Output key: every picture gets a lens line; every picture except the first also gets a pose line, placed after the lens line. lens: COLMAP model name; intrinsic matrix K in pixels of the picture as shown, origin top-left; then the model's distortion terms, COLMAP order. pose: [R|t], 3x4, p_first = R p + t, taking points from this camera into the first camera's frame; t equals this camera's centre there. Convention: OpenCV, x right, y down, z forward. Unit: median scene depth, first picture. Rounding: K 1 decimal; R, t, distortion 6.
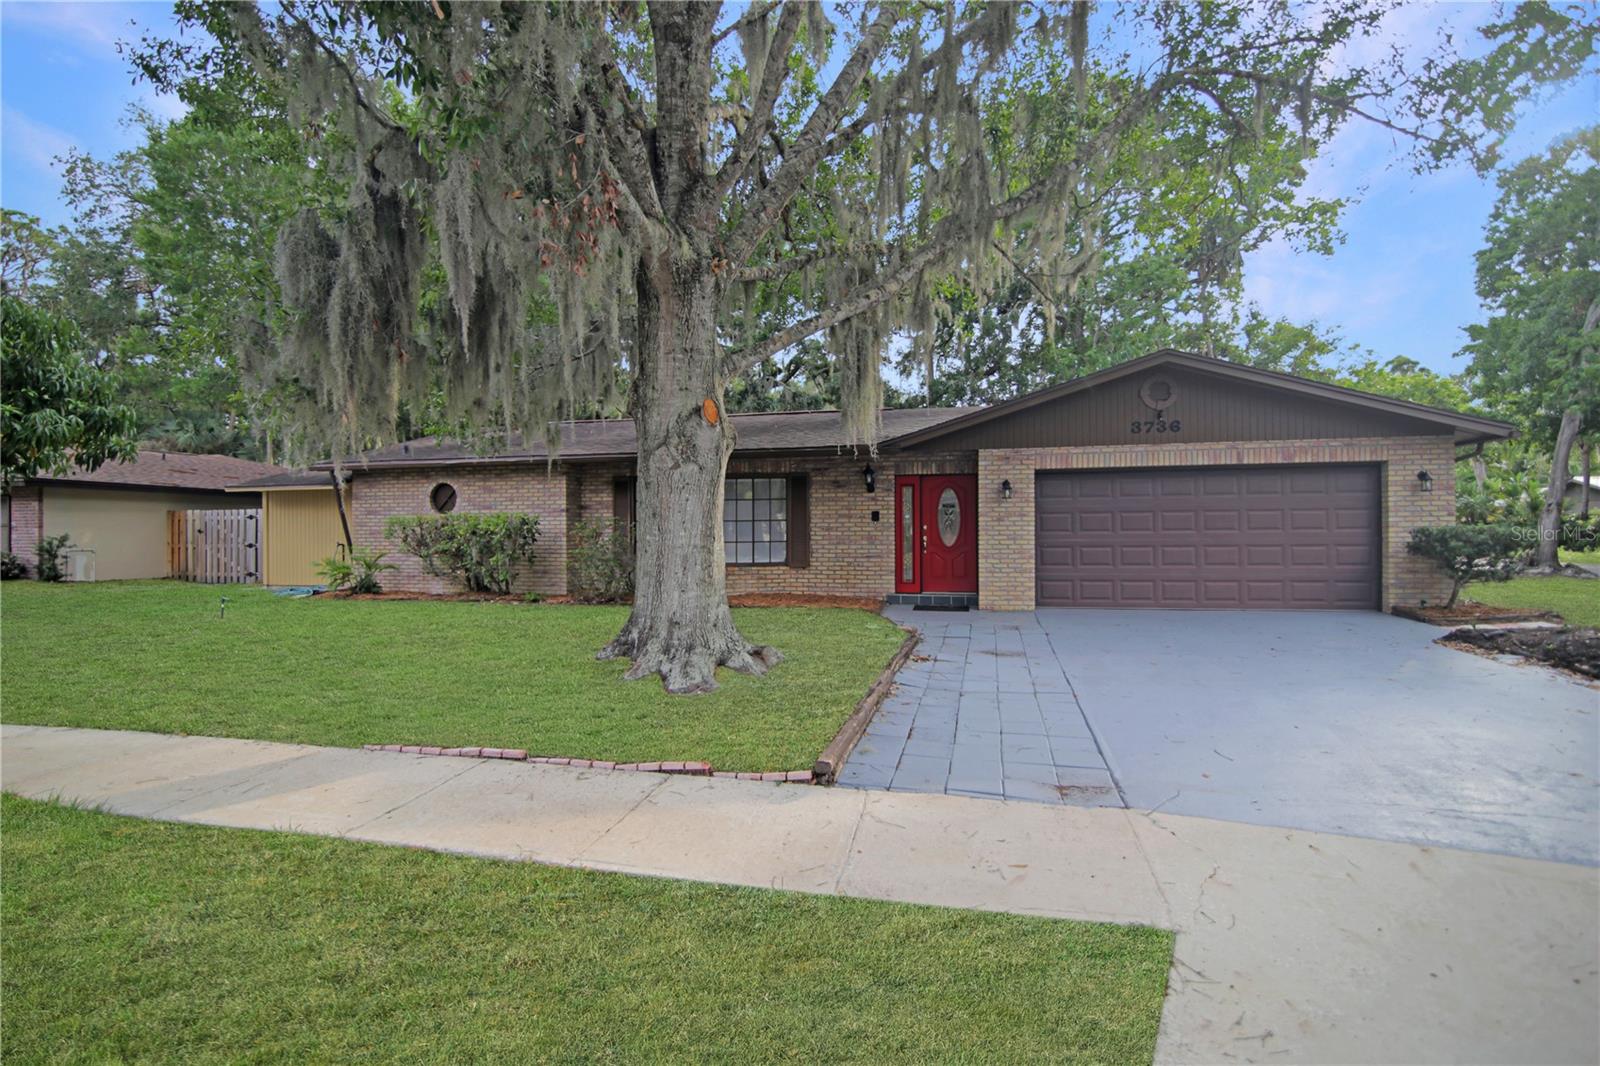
lens RADIAL K [[748.5, 0, 800.0], [0, 748.5, 533.0], [0, 0, 1]] dist [-0.020179, 0.001210]
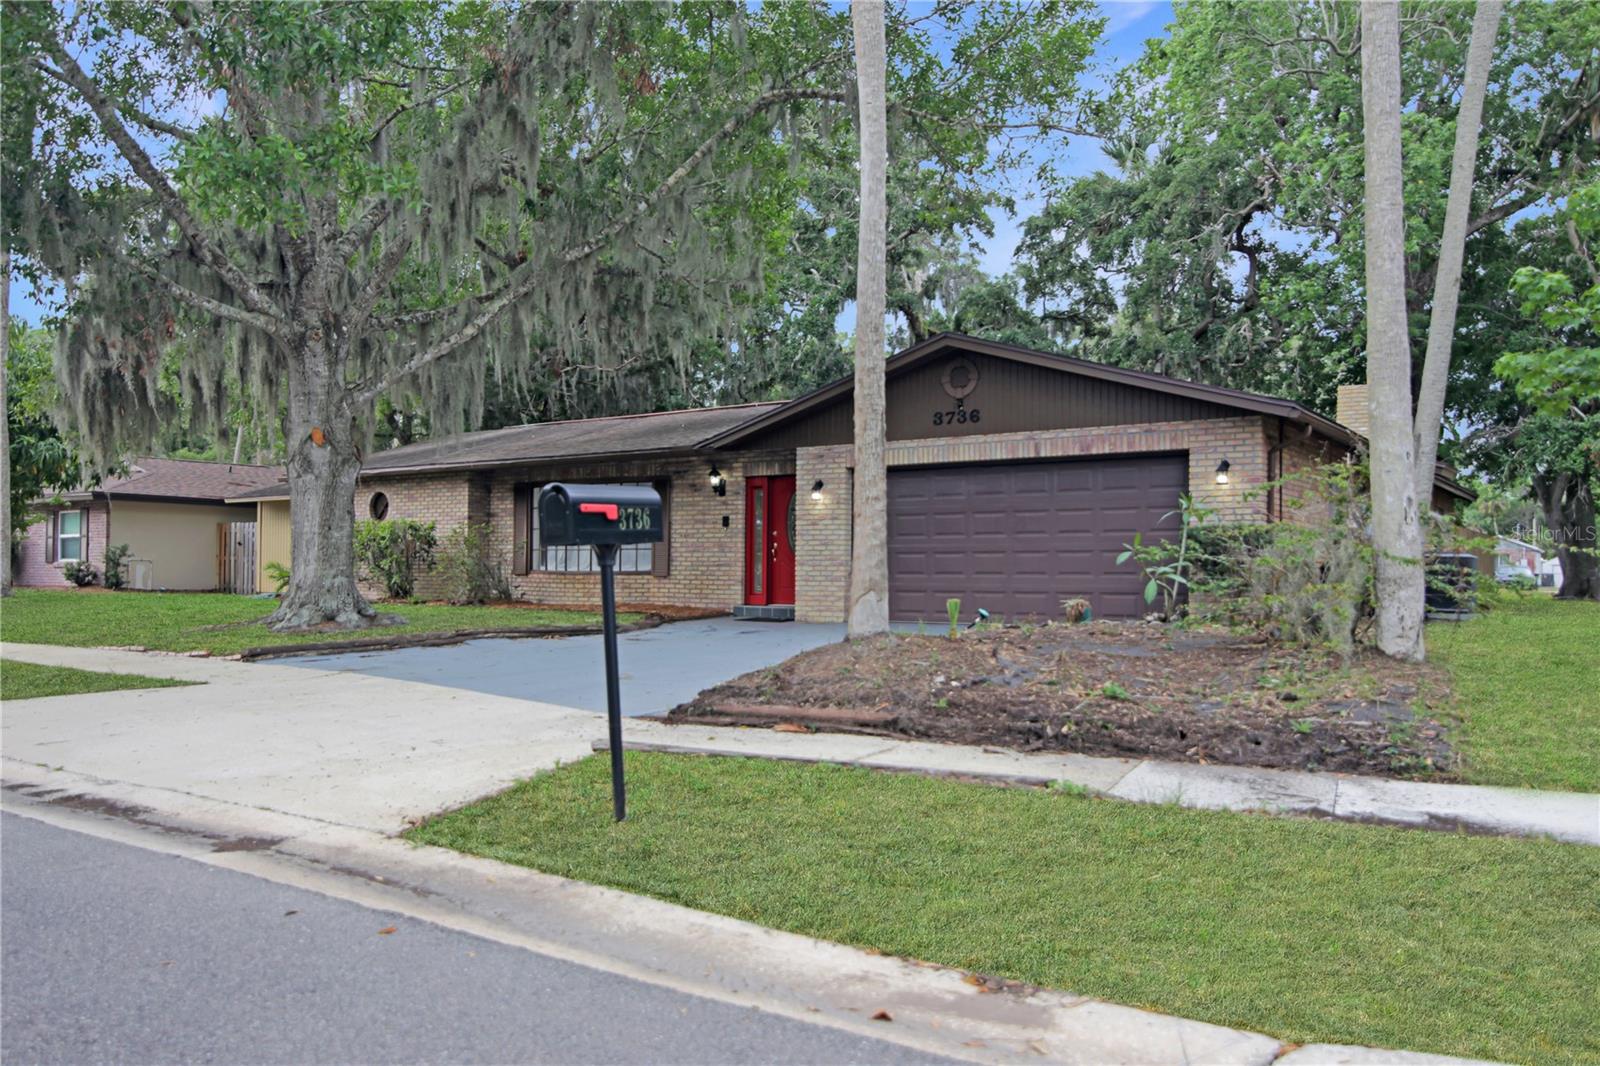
lens RADIAL K [[1254.9, 0, 798.1], [0, 1254.9, 572.2], [0, 0, 1]] dist [-0.003565, -0.003041]
pose [[0.922961, 0.011041, -0.384735, 0.864158], [-0.011938, 0.999929, 0.000059, 0.043176], [0.384708, 0.004539, 0.923027, -0.441550]]
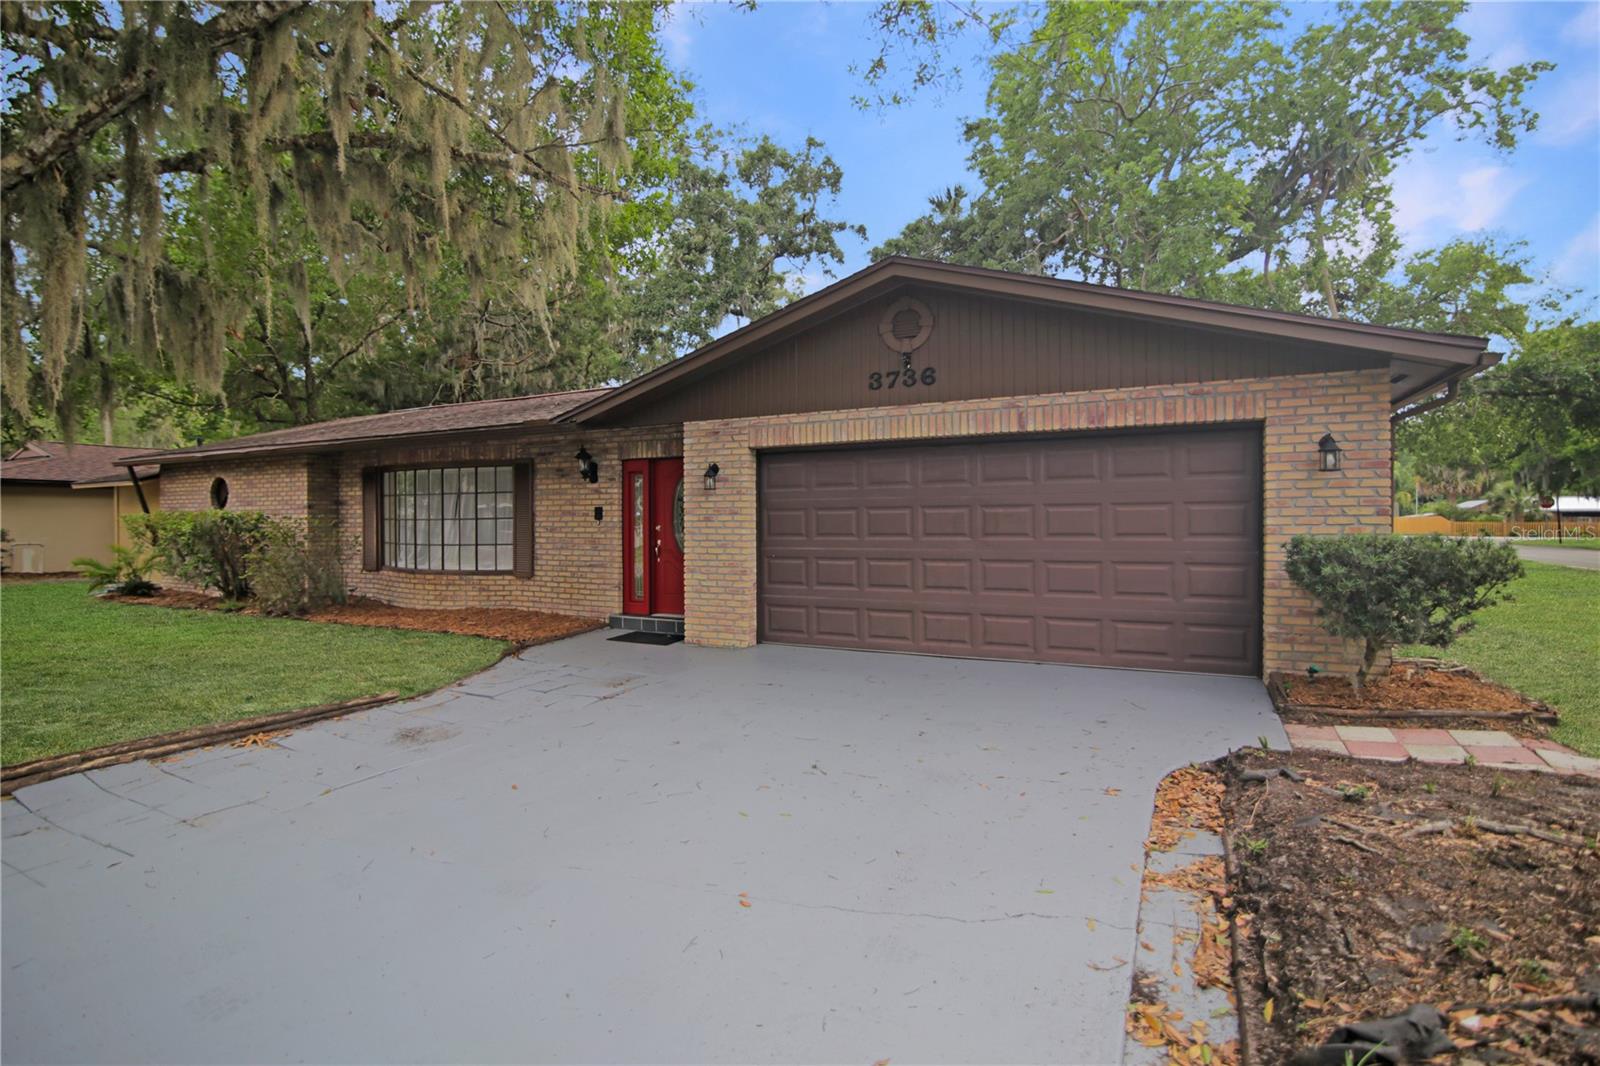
lens RADIAL K [[750.5, 0, 806.6], [0, 750.5, 528.1], [0, 0, 1]] dist [-0.020545, 0.000980]
pose [[0.972853, 0.003049, -0.231403, 0.539450], [-0.000216, 0.999925, 0.012268, -0.018640], [0.231423, -0.011885, 0.972781, 0.329459]]
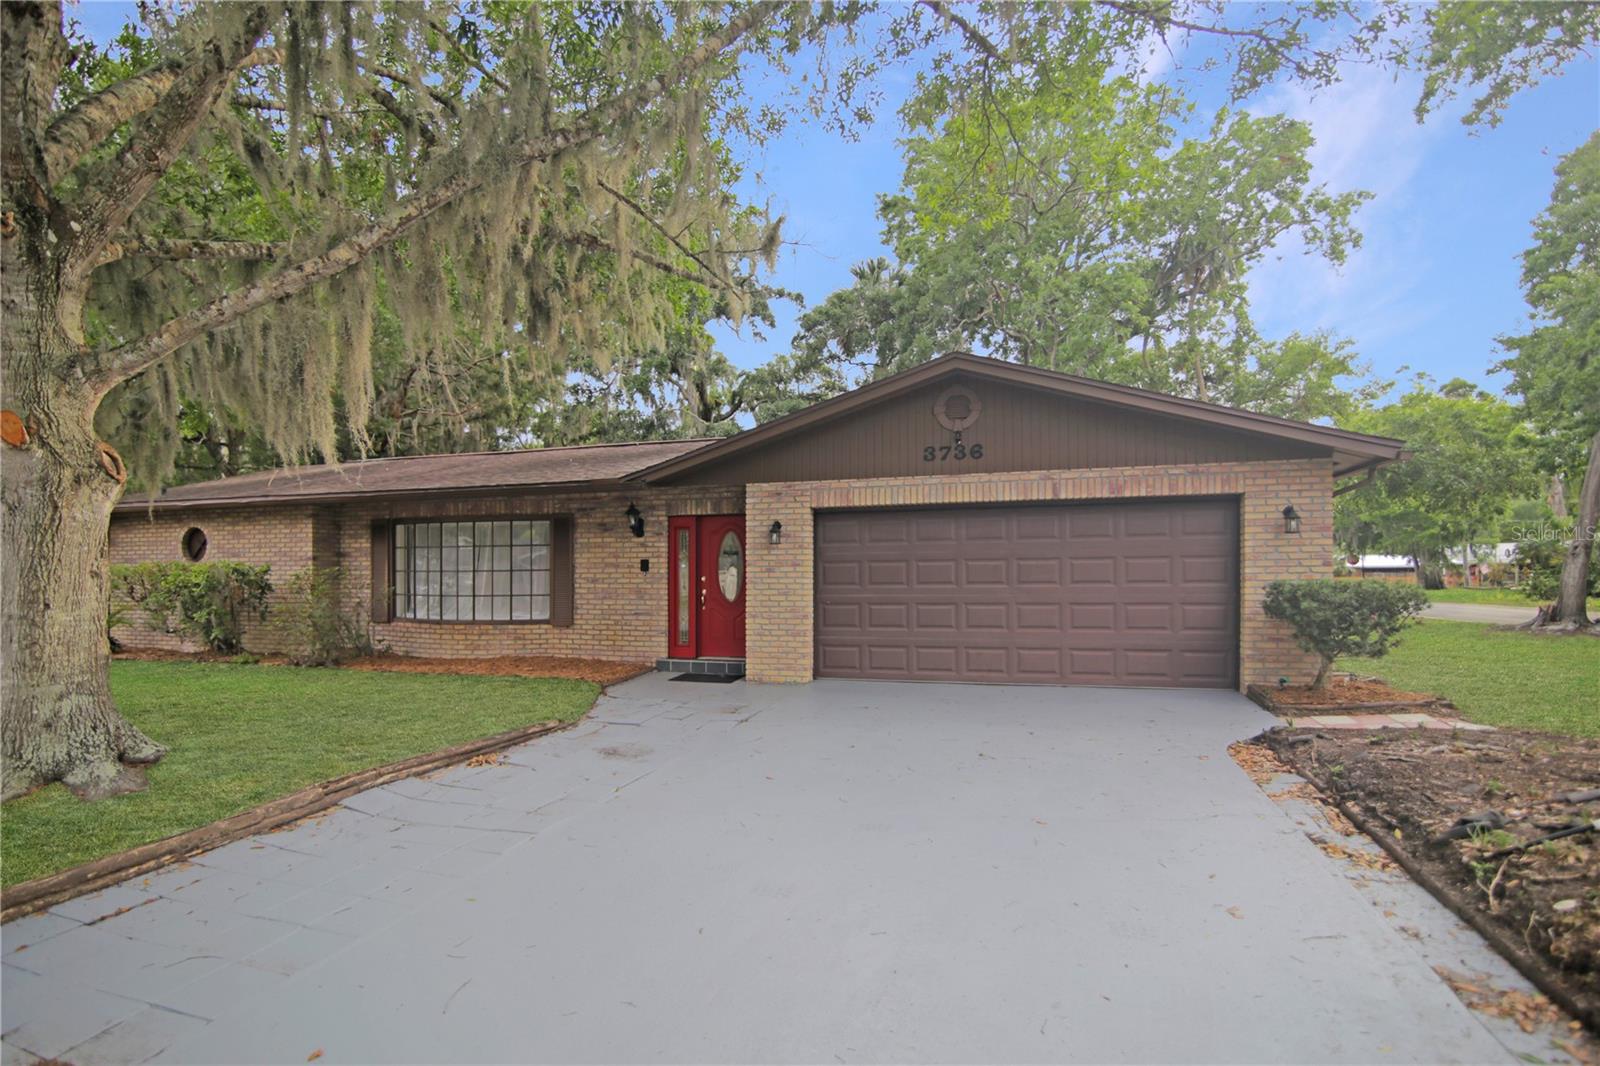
lens RADIAL K [[767.9, 0, 797.7], [0, 767.9, 581.4], [0, 0, 1]] dist [-0.020397, 0.001496]
pose [[0.997916, 0.000739, -0.064517, 0.359671], [-0.000281, 0.999975, 0.007117, -0.011864], [0.064521, -0.007084, 0.997891, 0.175860]]
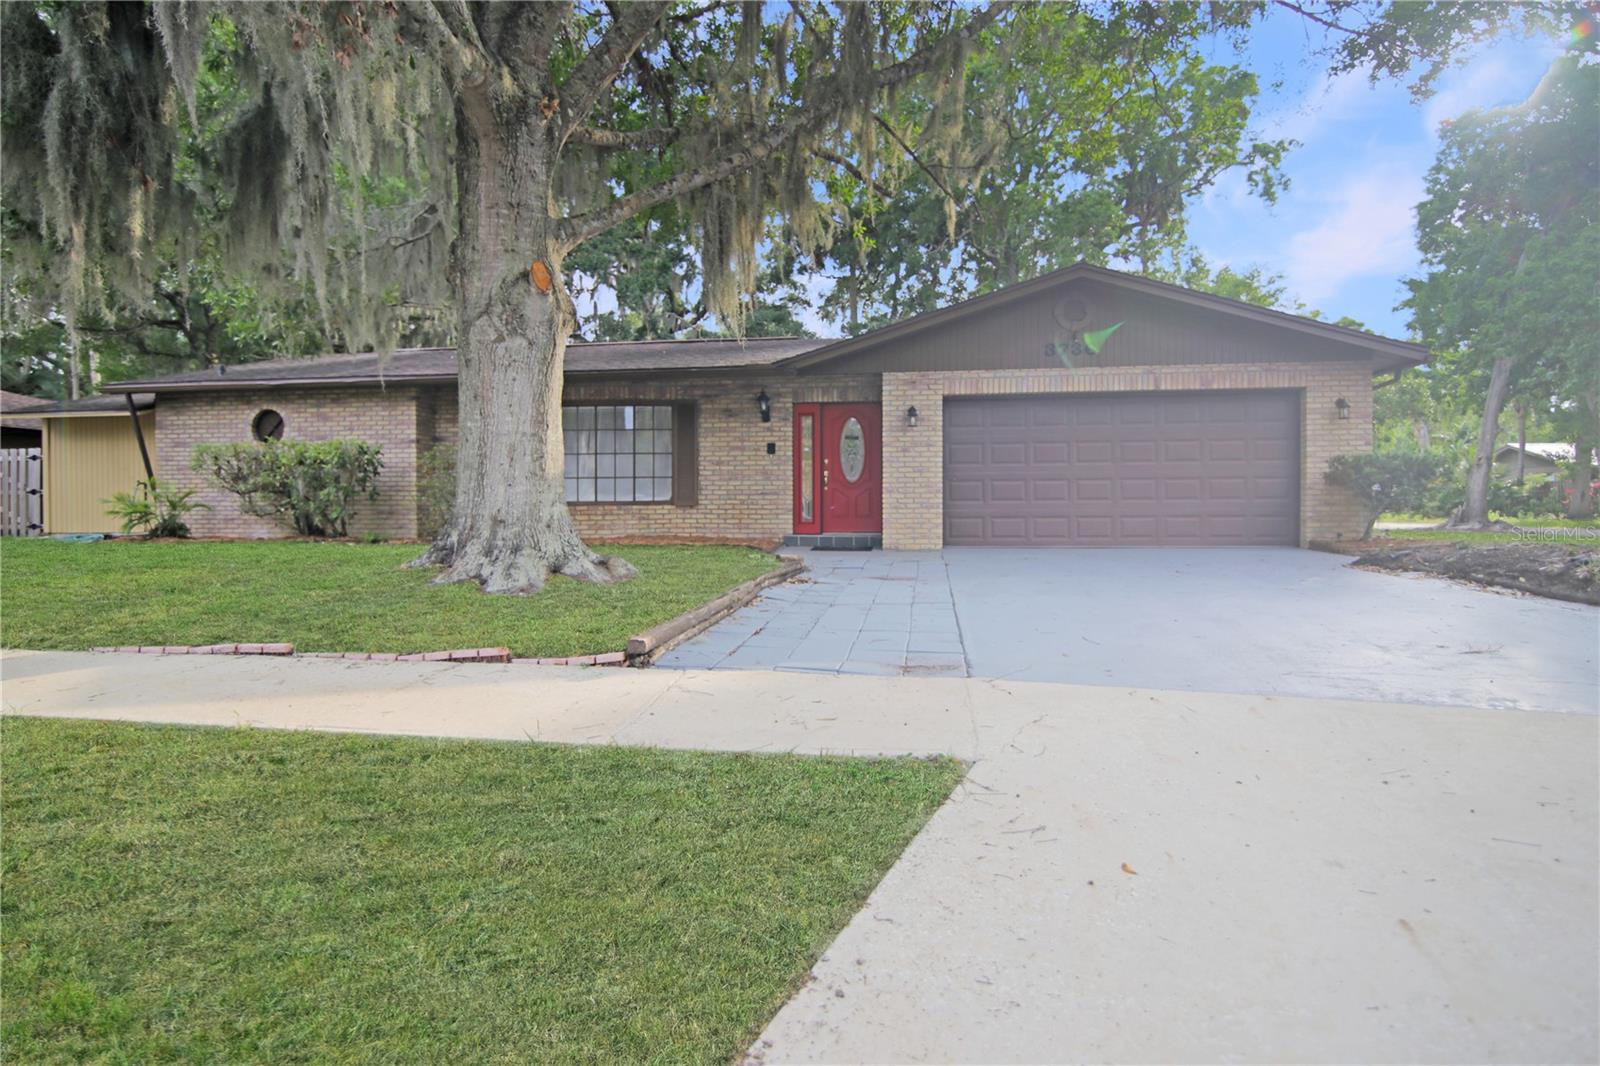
lens RADIAL K [[827.8, 0, 802.0], [0, 827.8, 520.3], [0, 0, 1]] dist [-0.015778, 0.000306]
pose [[0.995600, 0.001228, 0.093695, 0.049289], [-0.002316, 0.999931, 0.011503, 0.057532], [-0.093675, -0.011669, 0.995534, 0.008336]]
